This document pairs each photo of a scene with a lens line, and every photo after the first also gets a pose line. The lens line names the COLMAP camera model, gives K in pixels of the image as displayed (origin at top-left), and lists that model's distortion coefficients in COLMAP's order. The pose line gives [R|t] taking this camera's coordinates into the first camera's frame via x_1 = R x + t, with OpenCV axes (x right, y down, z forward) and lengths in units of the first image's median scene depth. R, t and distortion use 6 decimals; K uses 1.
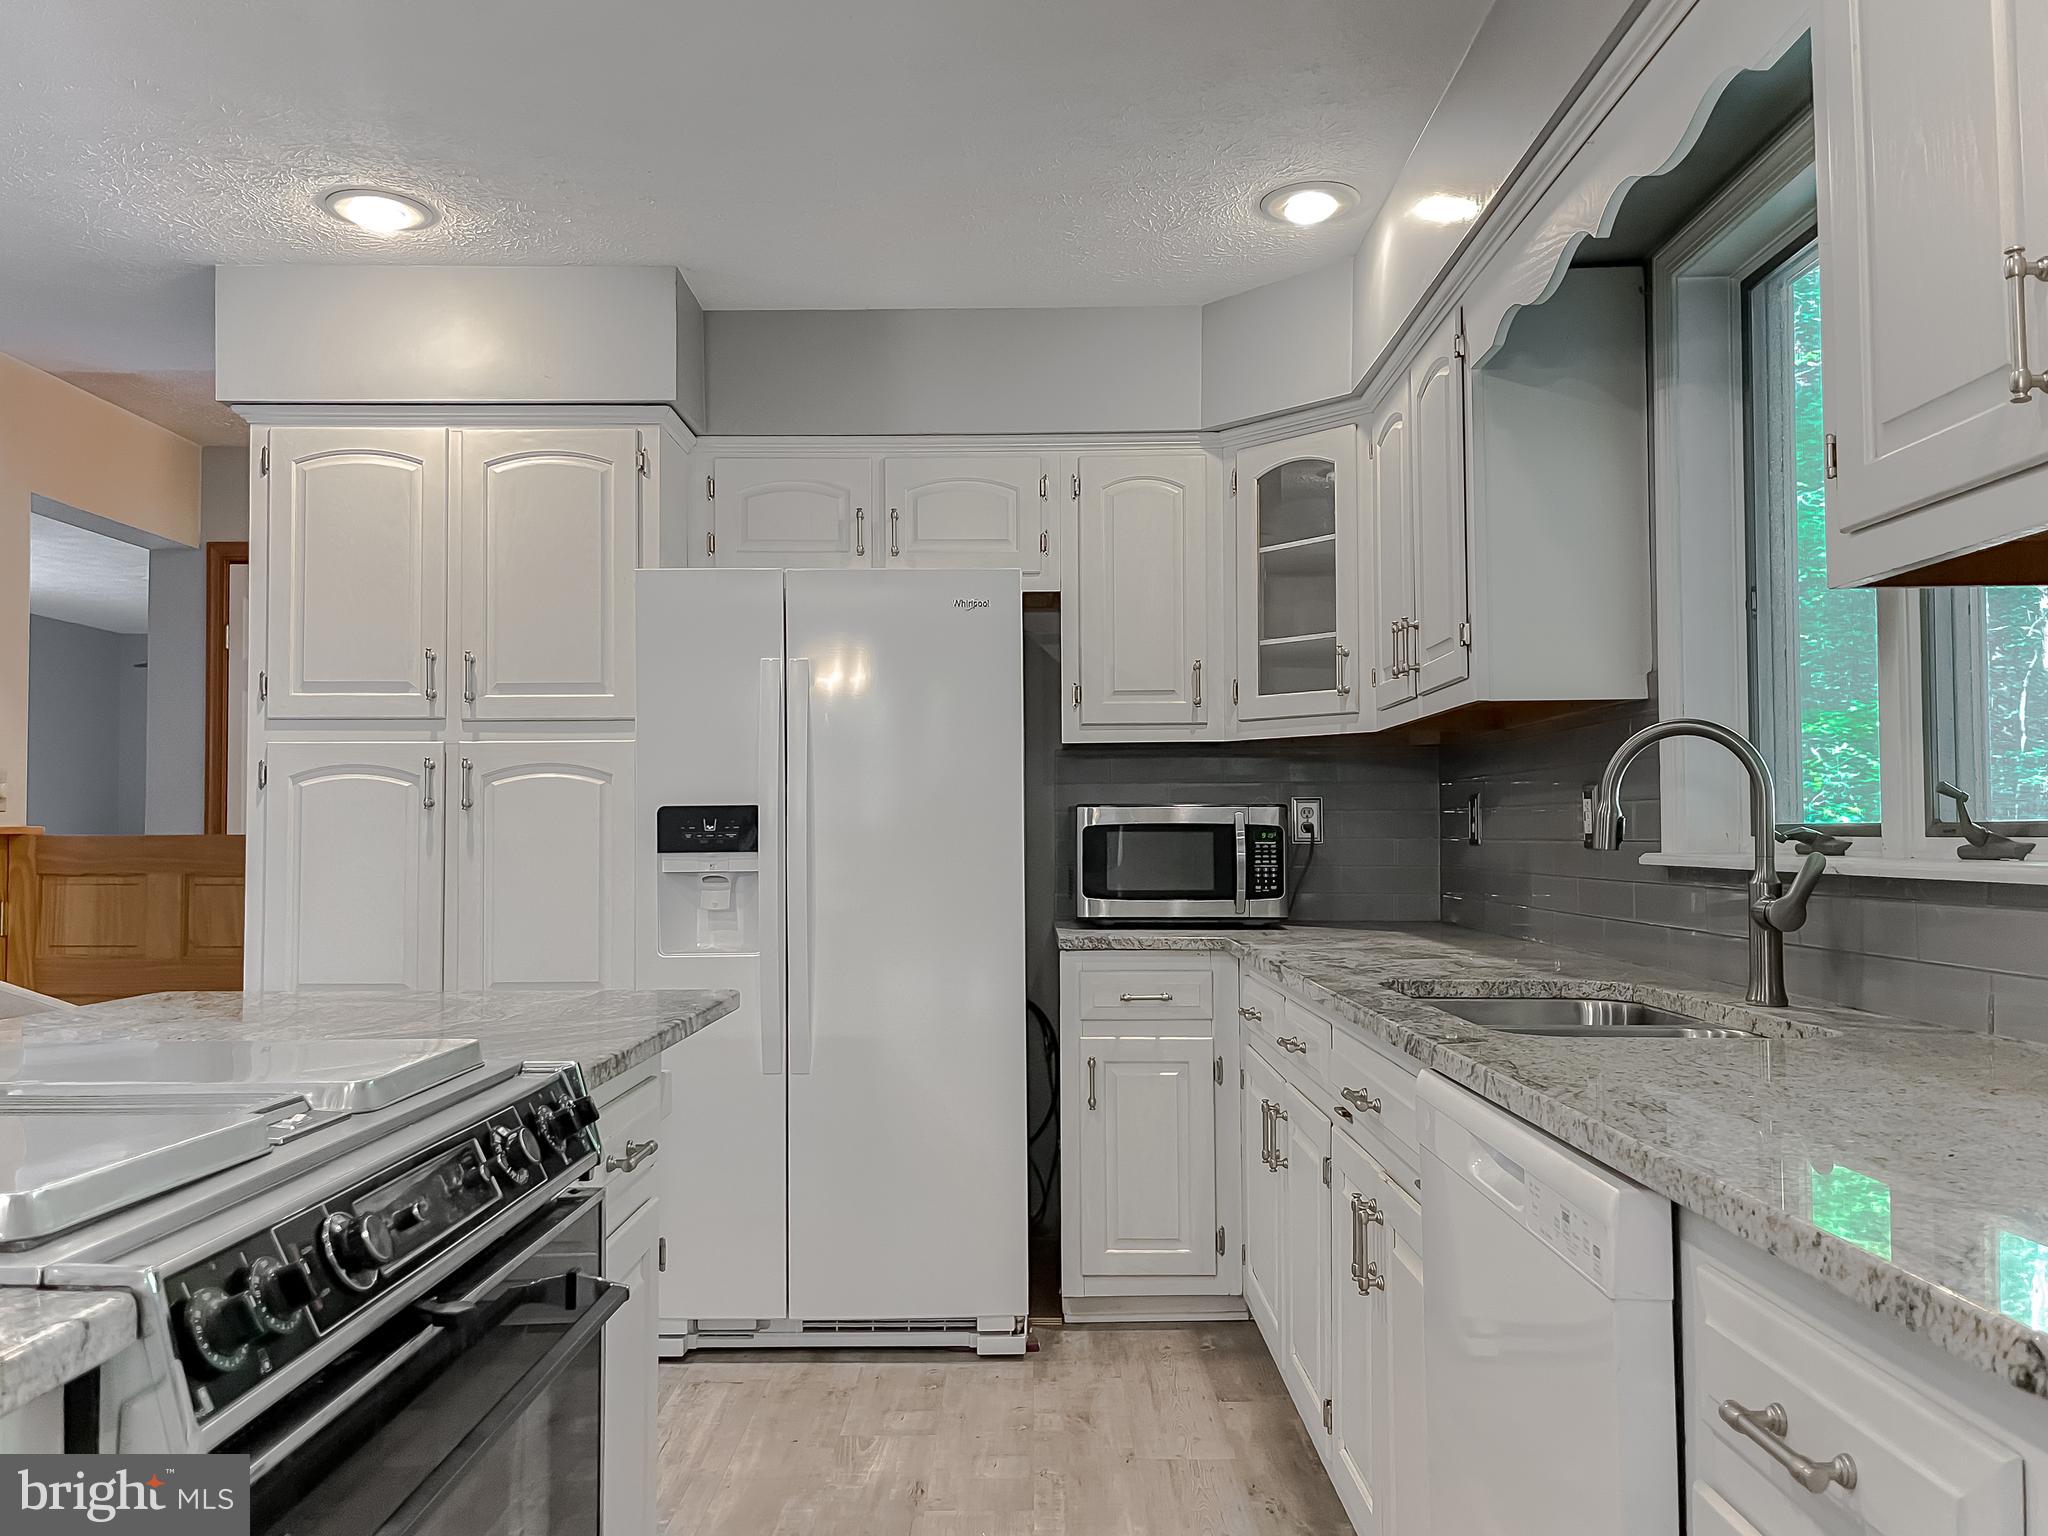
lens RADIAL K [[1548.3, 0, 1021.7], [0, 1548.3, 775.9], [0, 0, 1]] dist [0.030072, -0.030869]
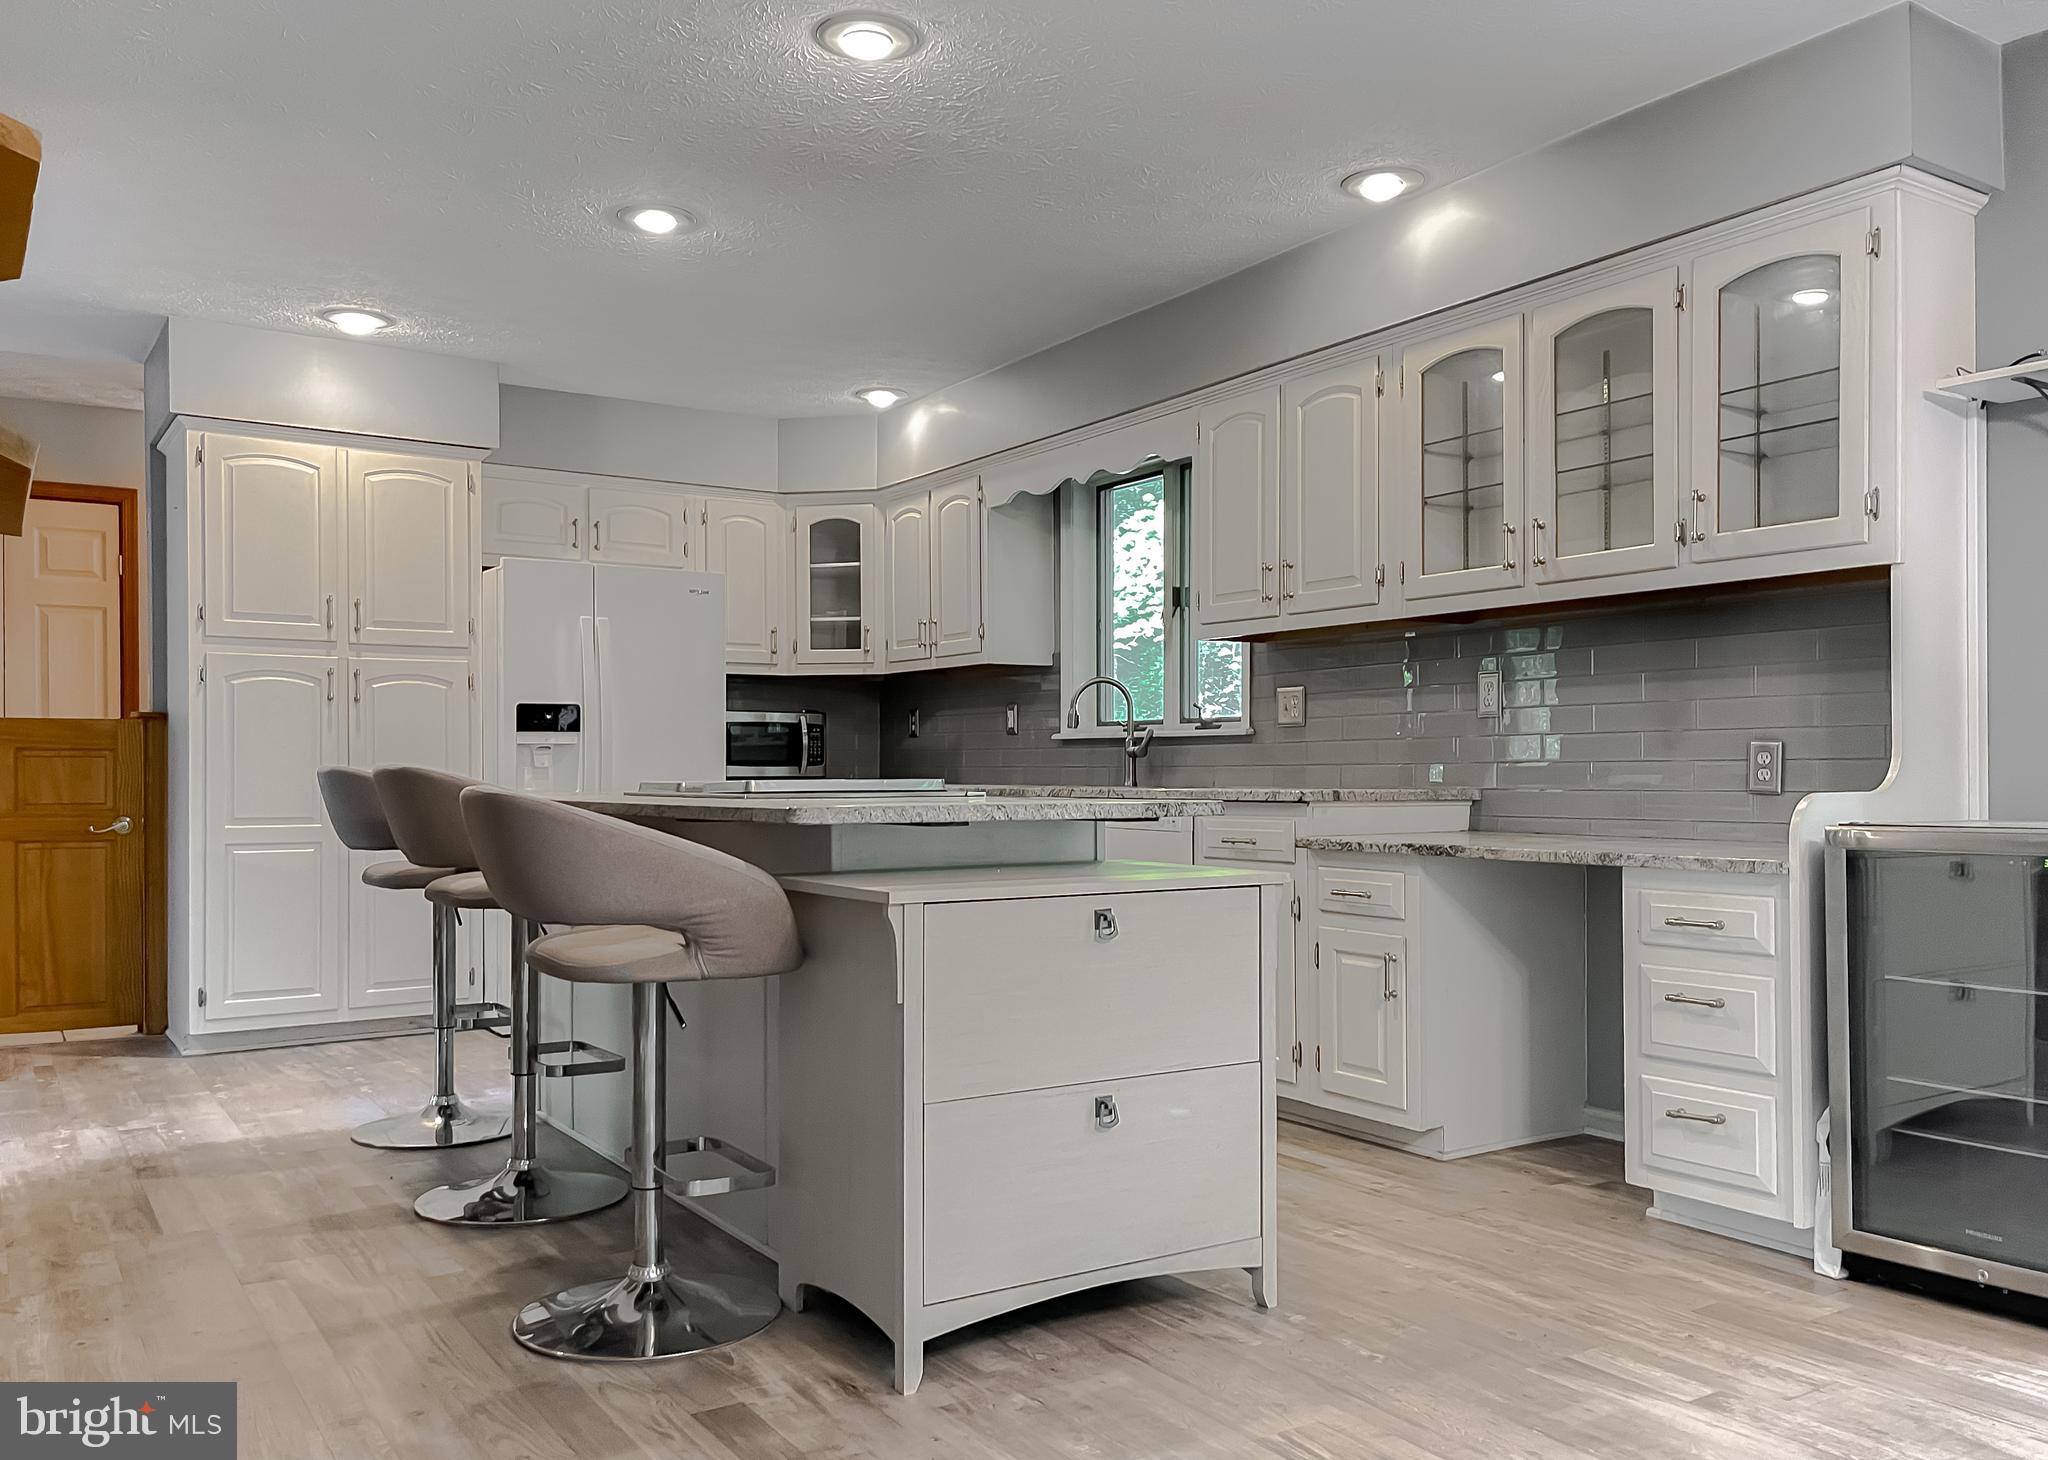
lens RADIAL K [[1677.8, 0, 1025.7], [0, 1677.8, 737.3], [0, 0, 1]] dist [-0.015266, -0.004143]
pose [[0.822545, 0.015859, 0.568478, -0.742486], [-0.024538, 0.999670, 0.007616, 0.026803], [-0.568170, -0.020214, 0.822663, -0.714094]]
